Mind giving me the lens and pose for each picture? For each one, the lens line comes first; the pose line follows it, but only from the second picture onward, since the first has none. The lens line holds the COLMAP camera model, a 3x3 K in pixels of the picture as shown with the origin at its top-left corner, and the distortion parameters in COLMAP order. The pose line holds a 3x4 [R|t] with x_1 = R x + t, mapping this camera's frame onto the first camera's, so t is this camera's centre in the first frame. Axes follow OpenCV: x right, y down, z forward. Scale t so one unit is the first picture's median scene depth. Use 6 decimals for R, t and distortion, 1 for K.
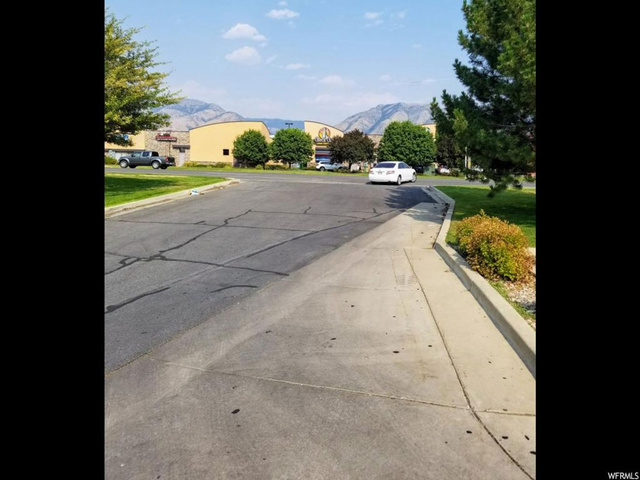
lens RADIAL K [[469.9, 0, 322.4], [0, 469.9, 243.8], [0, 0, 1]] dist [-0.000605, -0.004082]
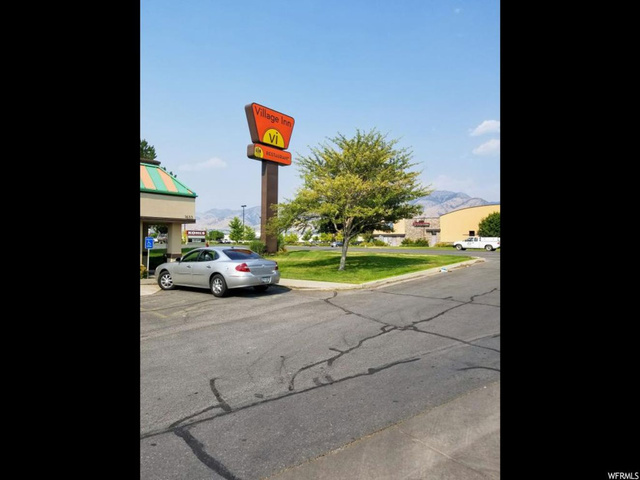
lens RADIAL K [[469.9, 0, 322.4], [0, 469.9, 243.8], [0, 0, 1]] dist [-0.000605, -0.004082]
pose [[0.875356, -0.043220, -0.481544, 0.019496], [-0.046202, 0.983961, -0.172299, 0.036258], [0.481267, 0.173071, 0.859319, -0.120660]]
